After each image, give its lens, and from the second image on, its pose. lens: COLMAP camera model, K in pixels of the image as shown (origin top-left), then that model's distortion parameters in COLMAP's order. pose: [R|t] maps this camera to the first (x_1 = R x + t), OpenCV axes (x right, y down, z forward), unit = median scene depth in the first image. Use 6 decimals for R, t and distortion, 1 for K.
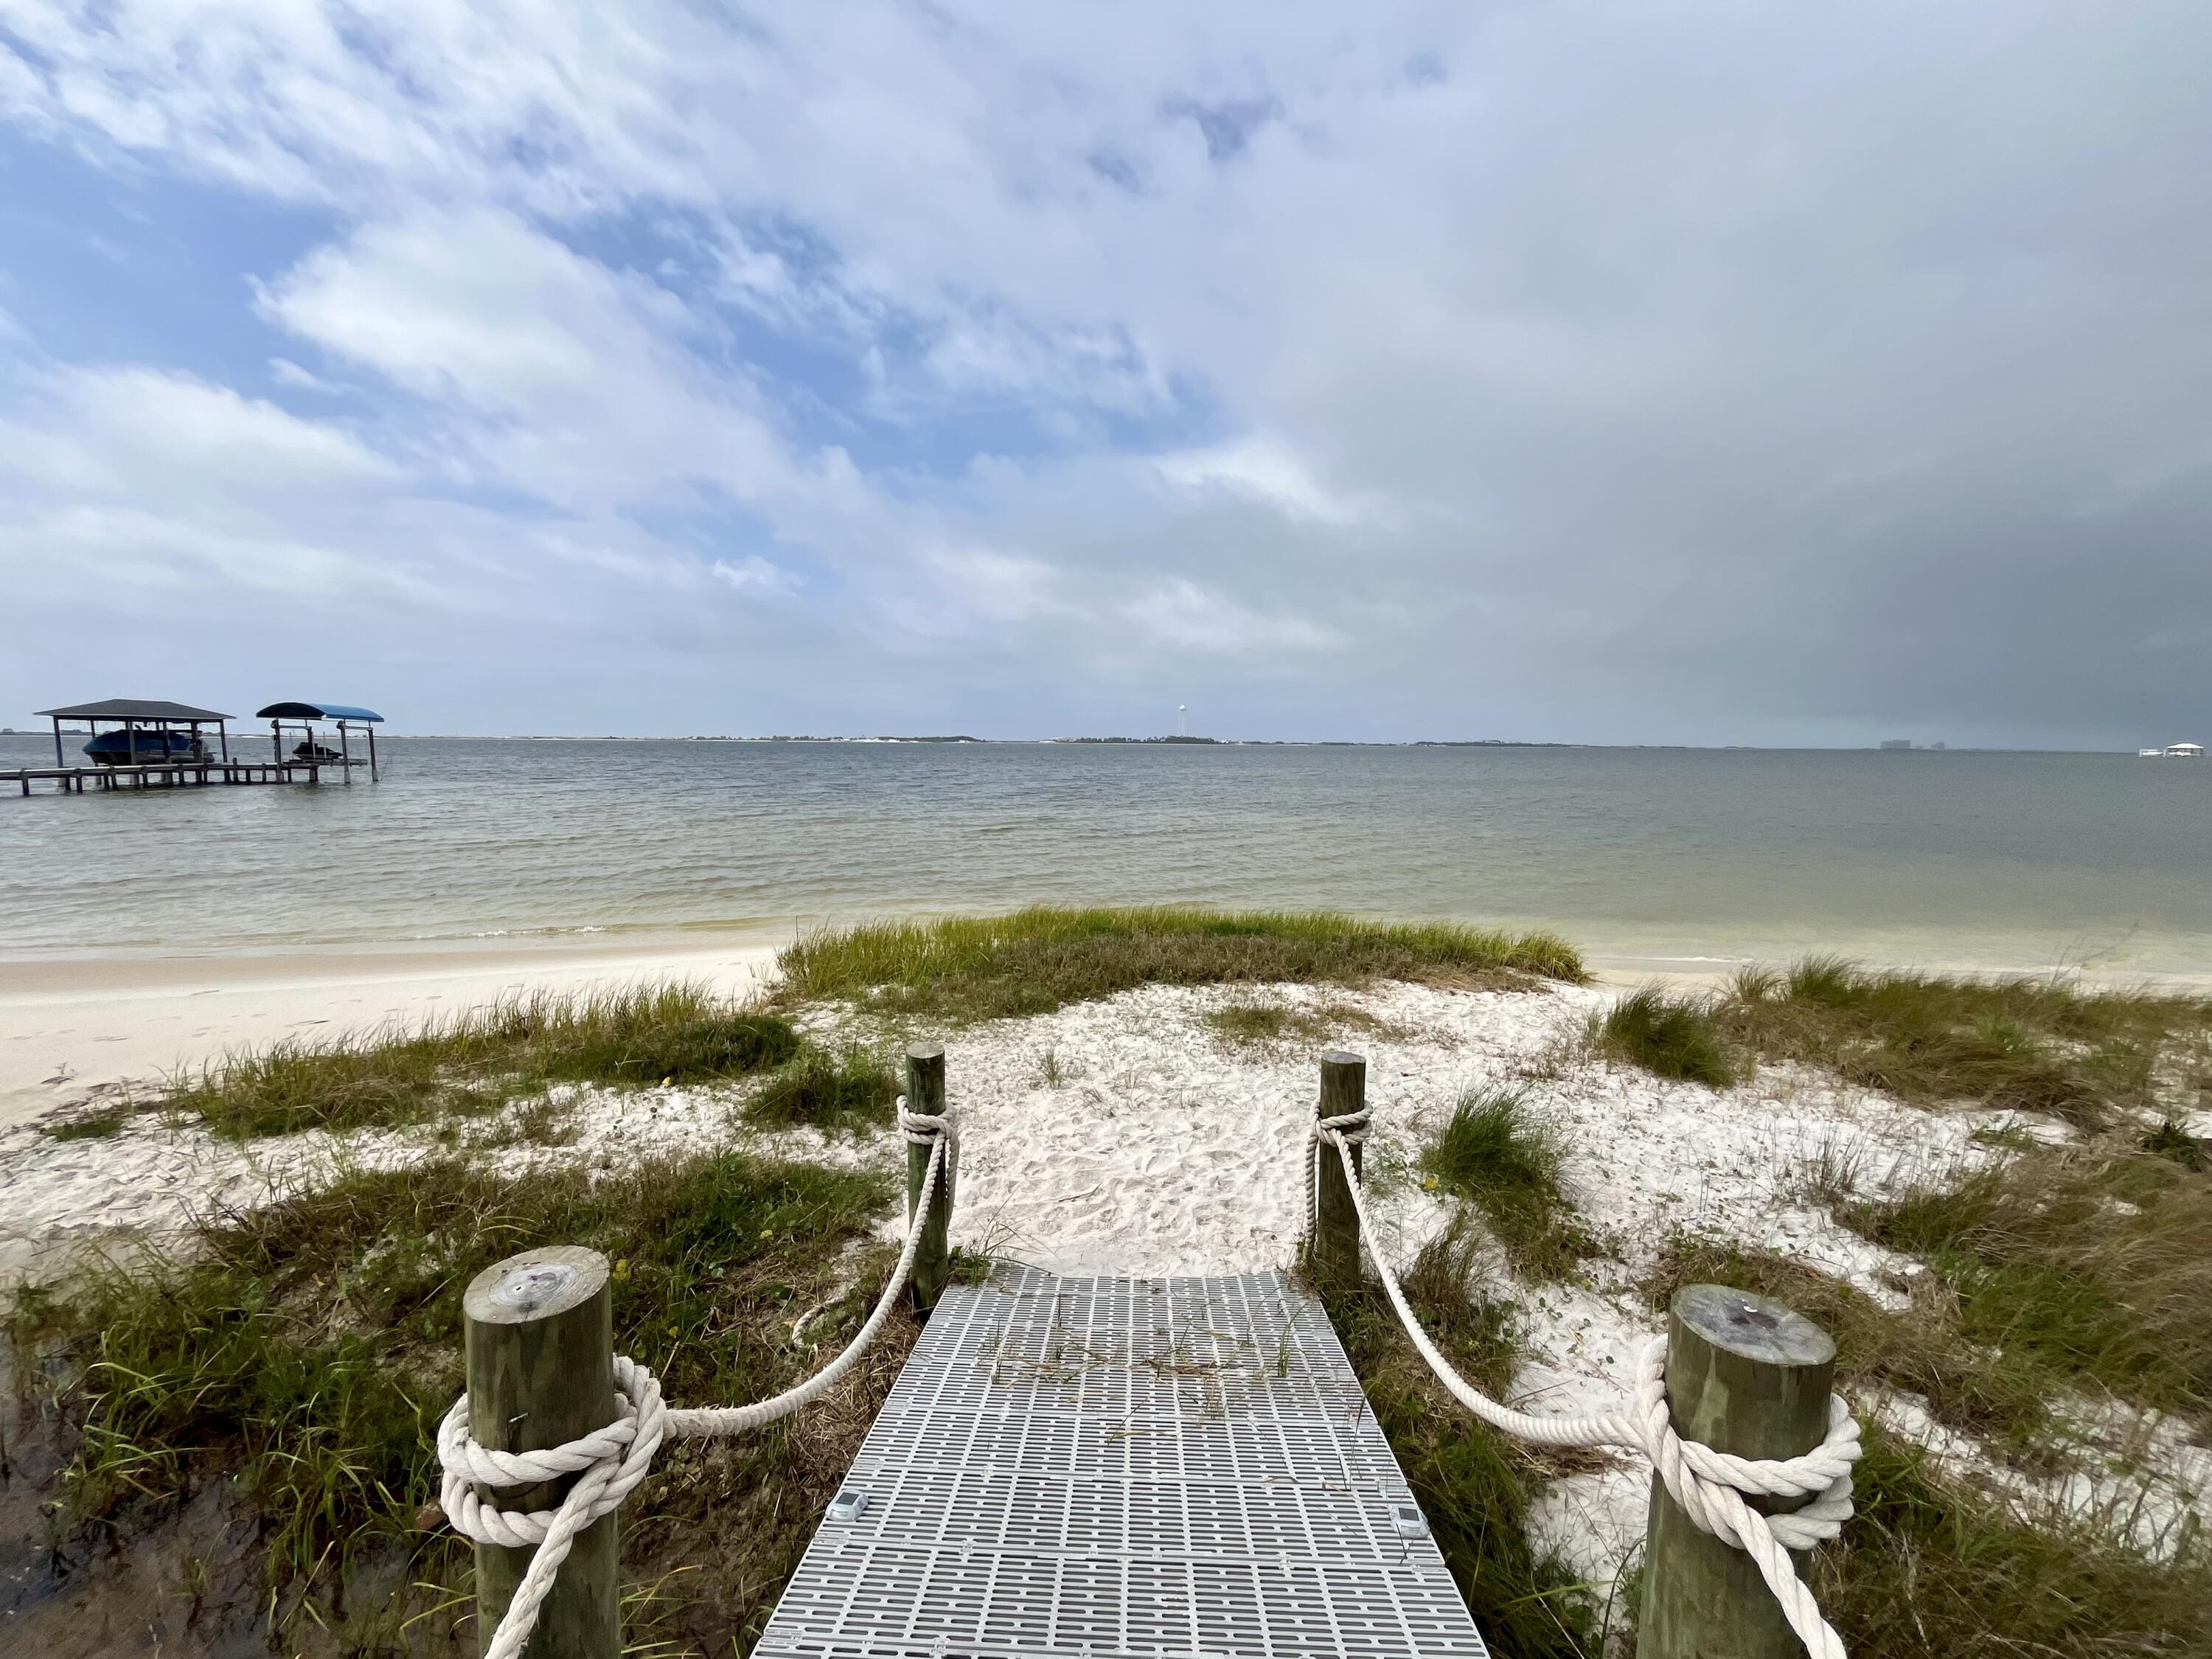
lens RADIAL K [[926.1, 0, 1105.9], [0, 926.1, 813.0], [0, 0, 1]] dist [0.018859, -0.002292]
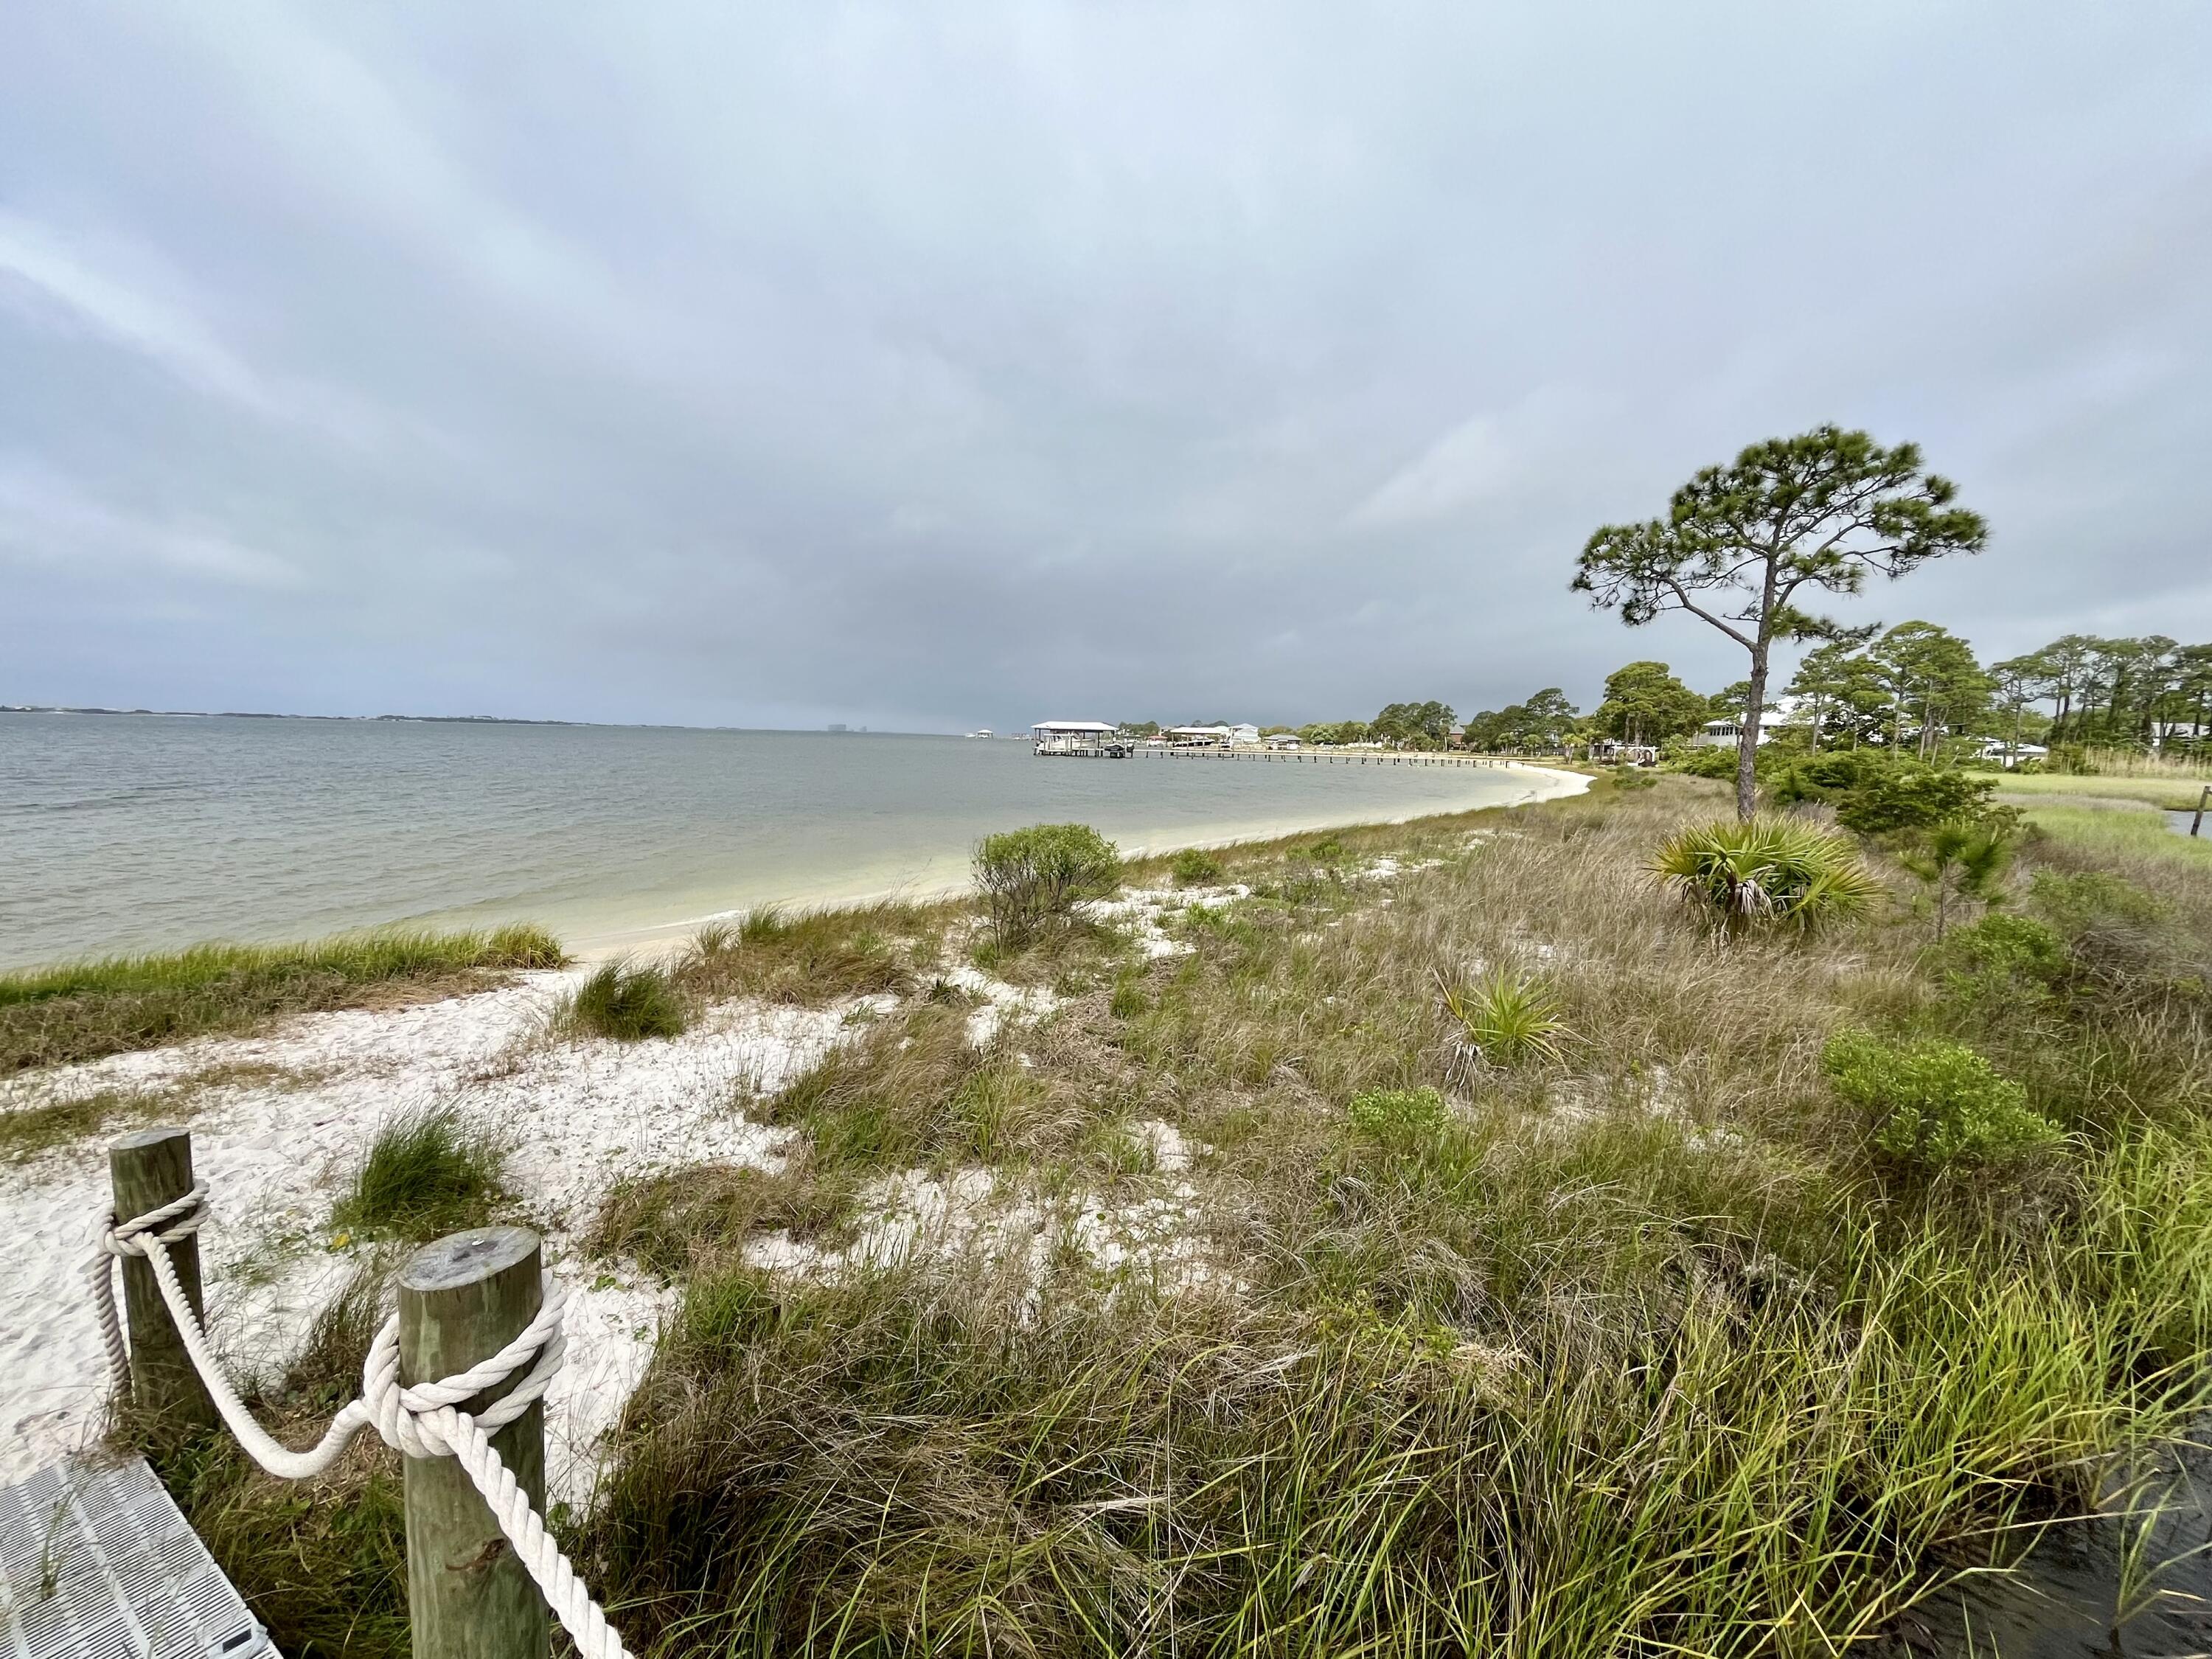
lens RADIAL K [[926.1, 0, 1130.7], [0, 926.1, 826.2], [0, 0, 1]] dist [0.018859, -0.002292]
pose [[0.556940, -0.079613, 0.826728, 0.063607], [0.047842, 0.996818, 0.063763, -0.001512], [-0.829174, 0.004041, 0.558976, -0.079618]]
